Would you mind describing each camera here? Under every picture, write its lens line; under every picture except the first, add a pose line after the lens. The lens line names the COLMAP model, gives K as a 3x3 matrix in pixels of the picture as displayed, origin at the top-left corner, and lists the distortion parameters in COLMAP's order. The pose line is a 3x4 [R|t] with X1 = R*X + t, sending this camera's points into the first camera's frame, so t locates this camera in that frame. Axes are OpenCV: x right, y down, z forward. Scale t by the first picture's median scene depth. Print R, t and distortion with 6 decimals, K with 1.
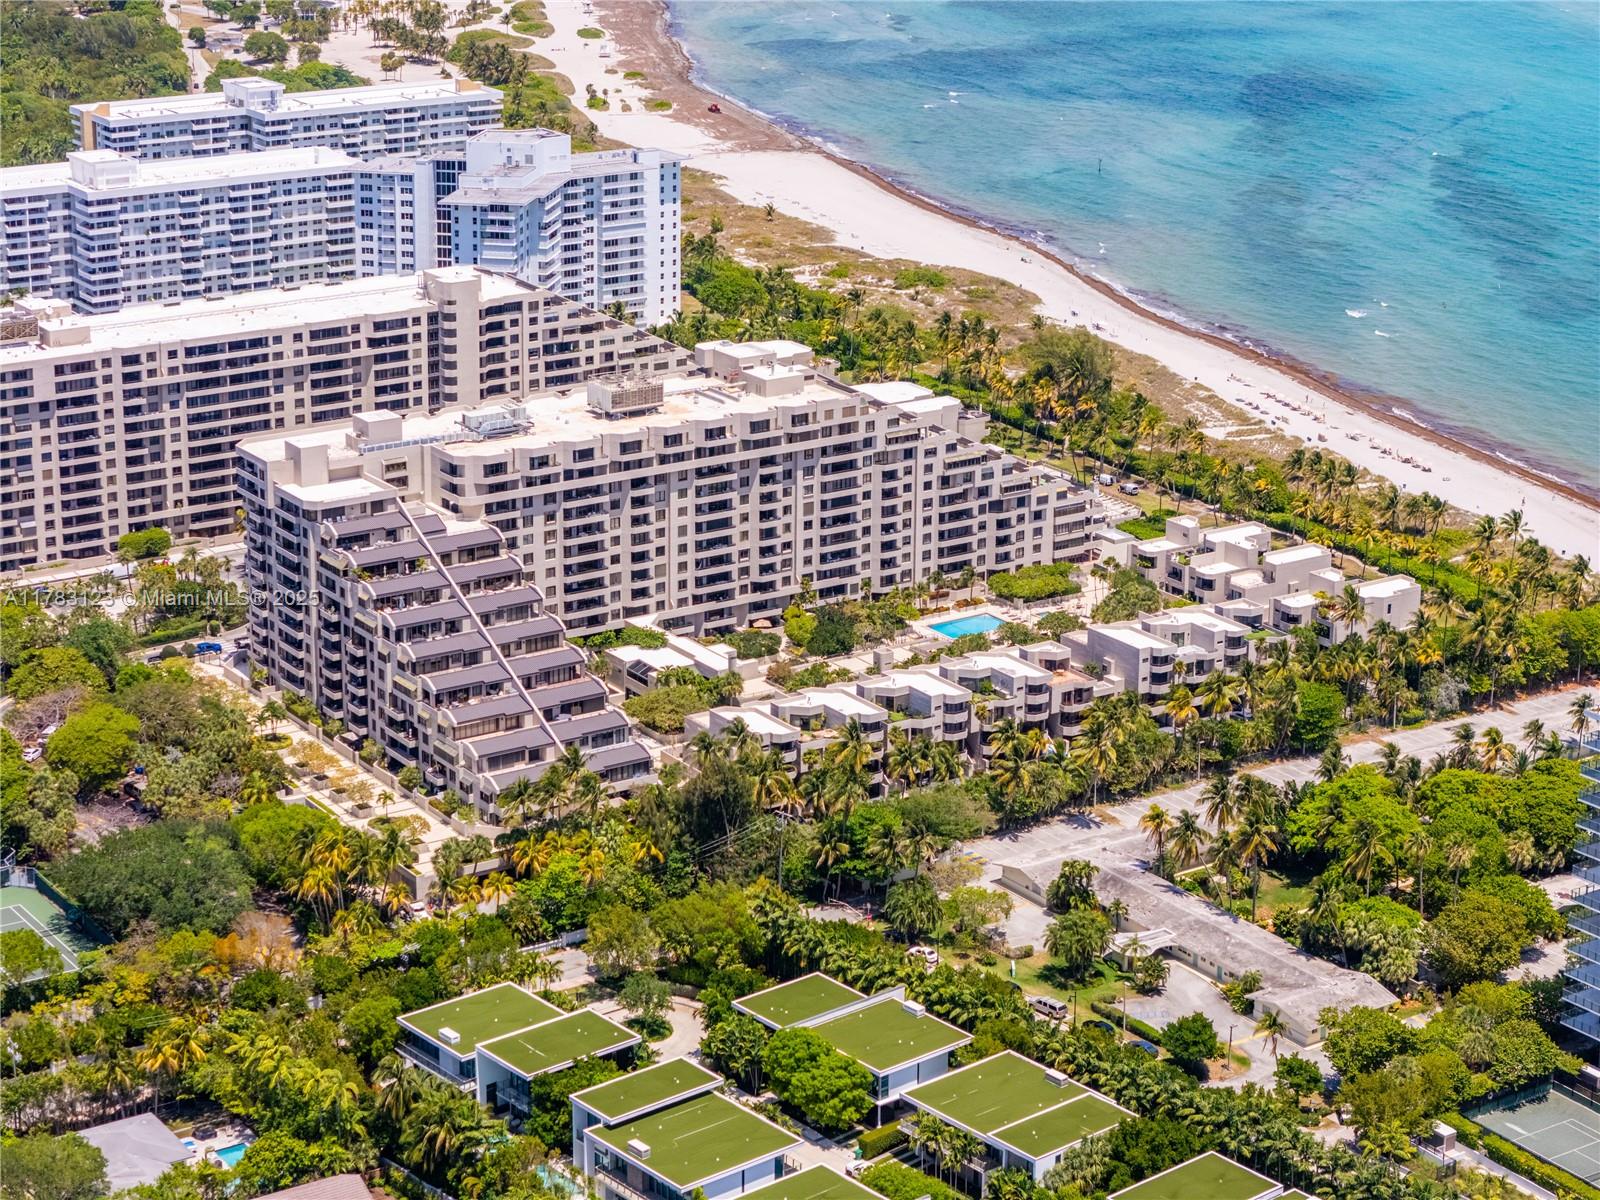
lens RADIAL K [[3280.4, 0, 800.0], [0, 3280.4, 600.0], [0, 0, 1]] dist [-0.141309, 0.359321]
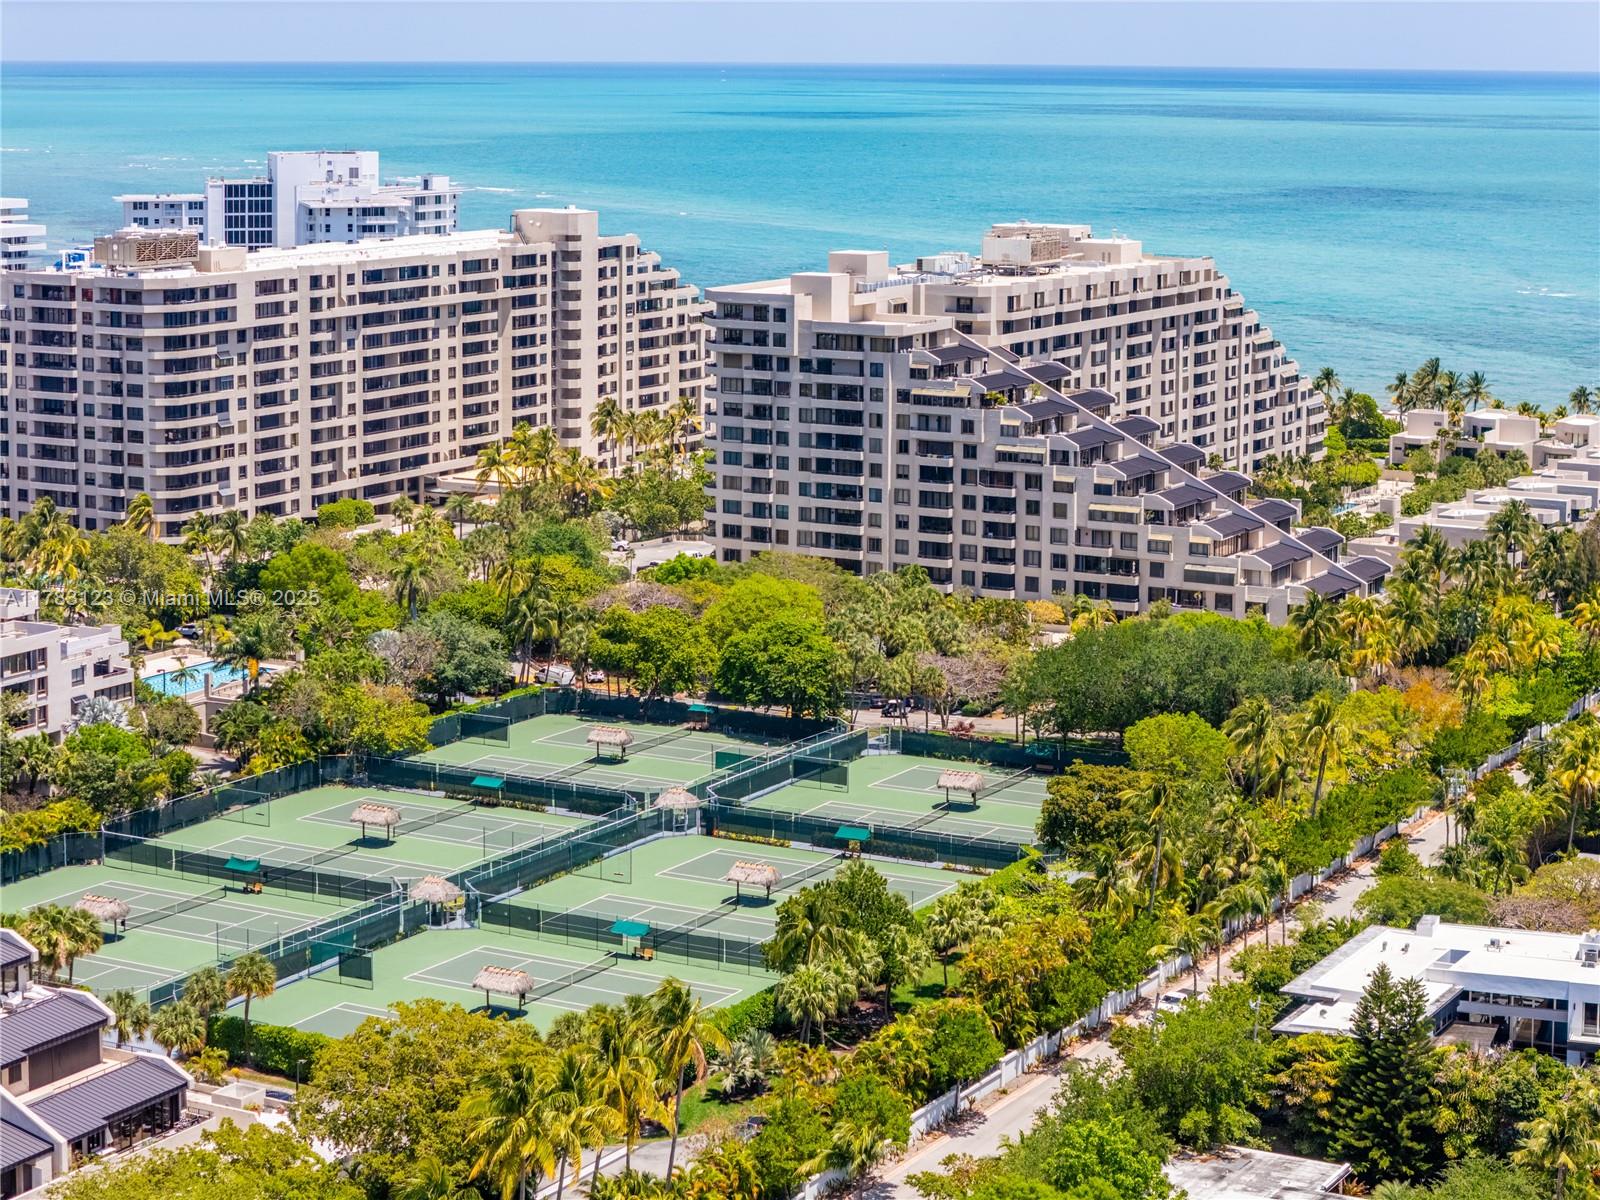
lens RADIAL K [[3280.4, 0, 800.0], [0, 3280.4, 600.0], [0, 0, 1]] dist [-0.141309, 0.359321]
pose [[0.888277, -0.077526, 0.452718, -0.457403], [0.140651, 0.984214, -0.107428, 0.101377], [-0.437242, 0.159101, 0.885159, 0.259788]]
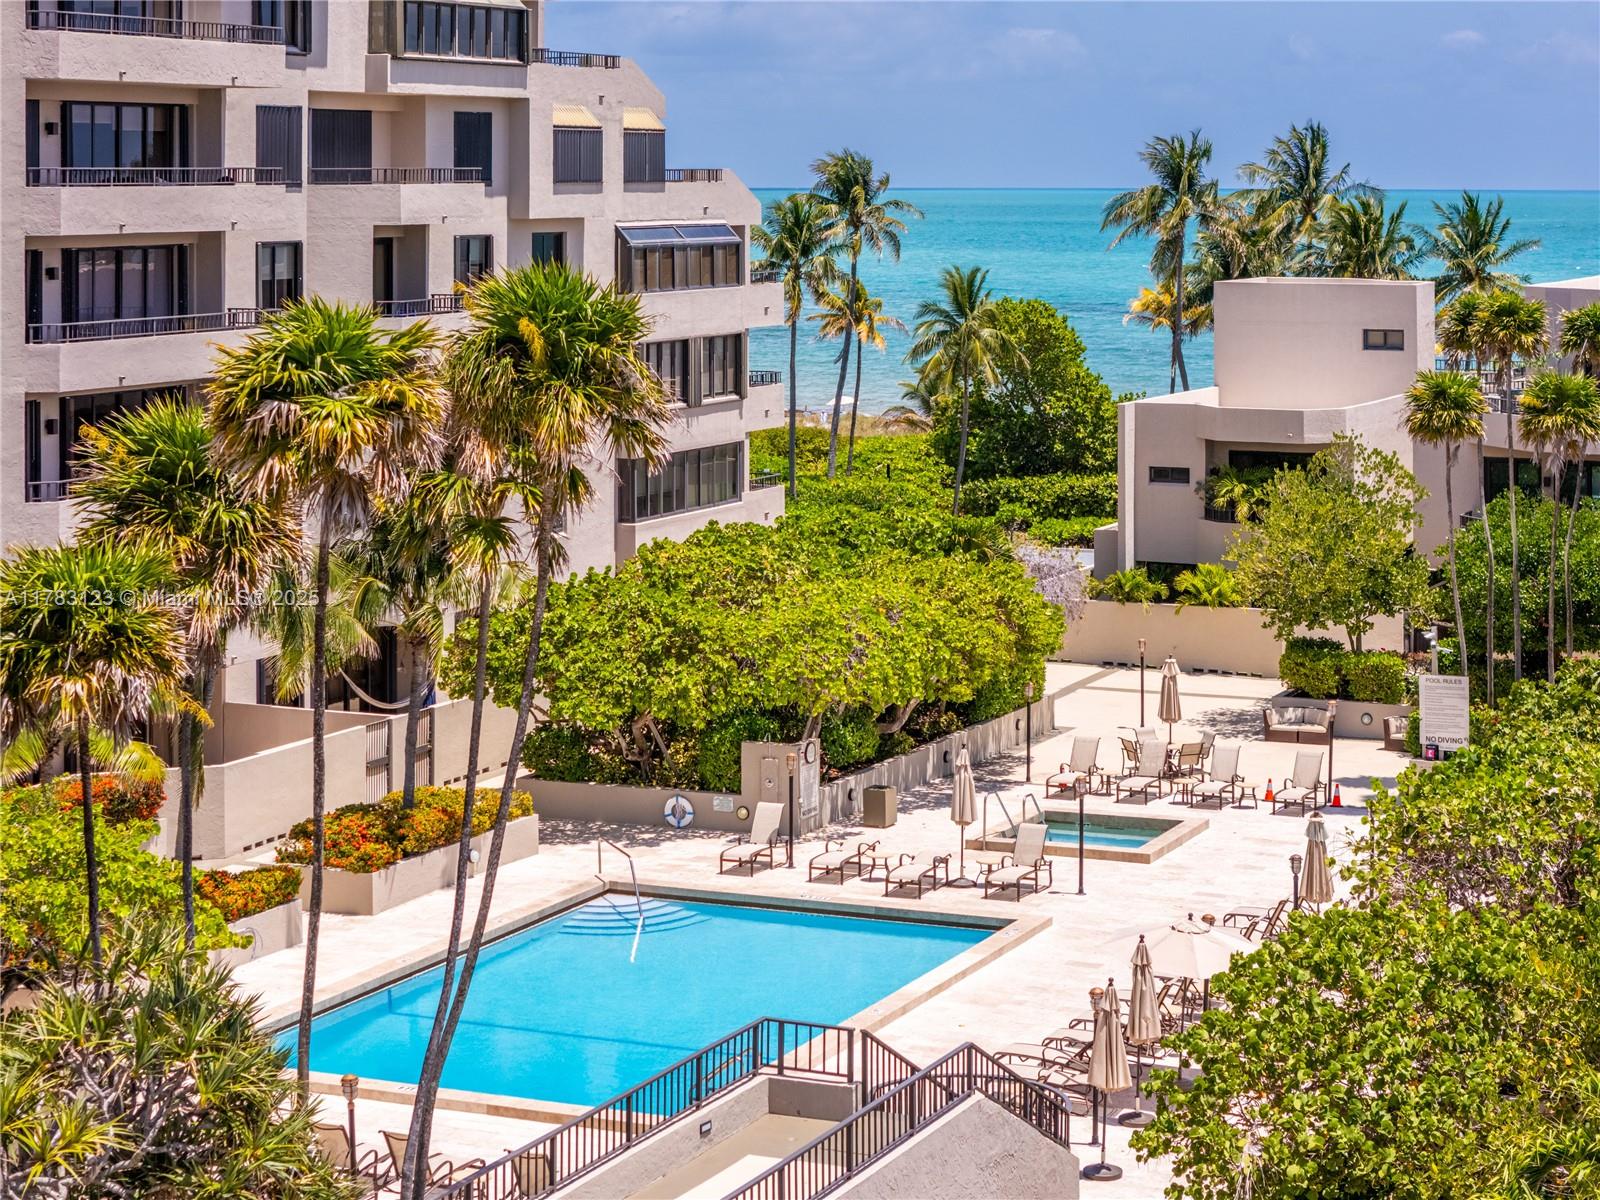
lens RADIAL K [[3270.7, 0, 796.6], [0, 3270.7, 480.0], [0, 0, 1]] dist [-0.075654, 0.123223]
pose [[0.853734, -0.058336, 0.517431, 0.005205], [0.170123, 0.970422, -0.171286, 0.010264], [-0.492134, 0.234260, 0.838407, 0.857510]]
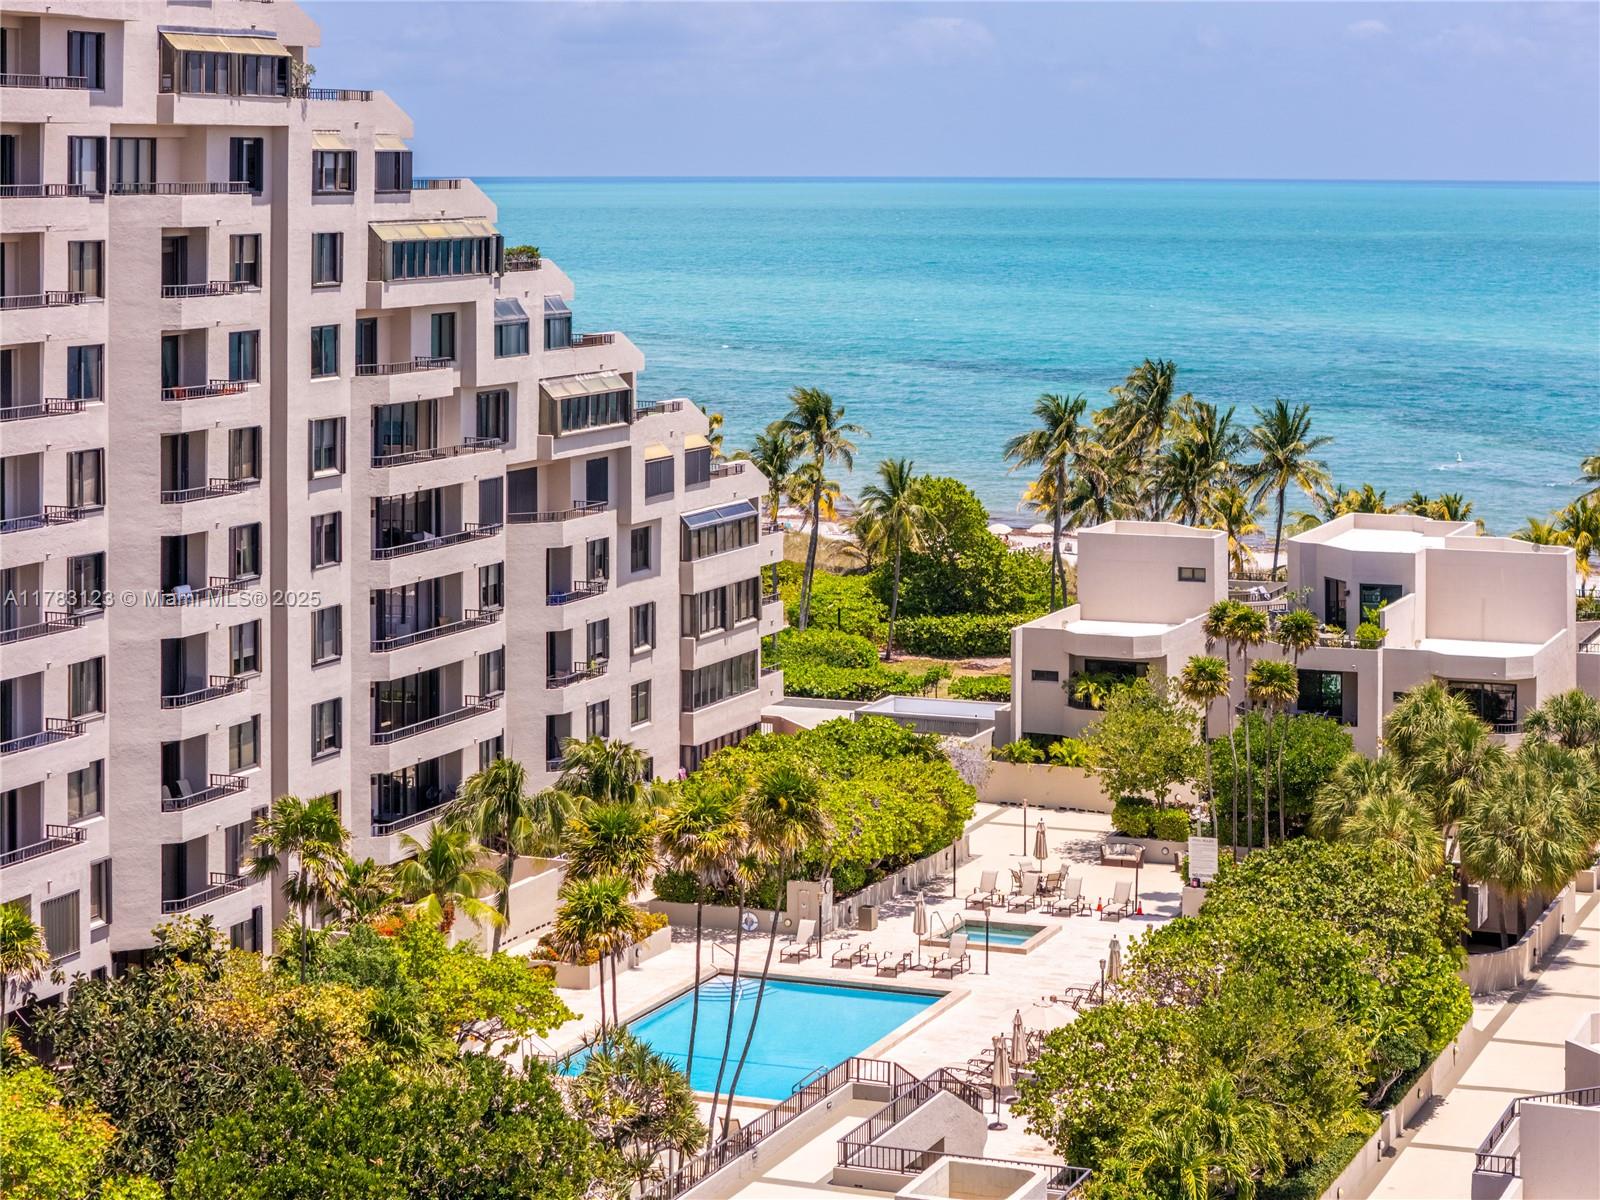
lens RADIAL K [[3280.4, 0, 800.0], [0, 3280.4, 600.0], [0, 0, 1]] dist [-0.141309, 0.359321]
pose [[0.837106, -0.079188, 0.541280, -0.039671], [0.173909, 0.976658, -0.126073, 0.007676], [-0.518662, 0.199669, 0.831338, 0.793153]]
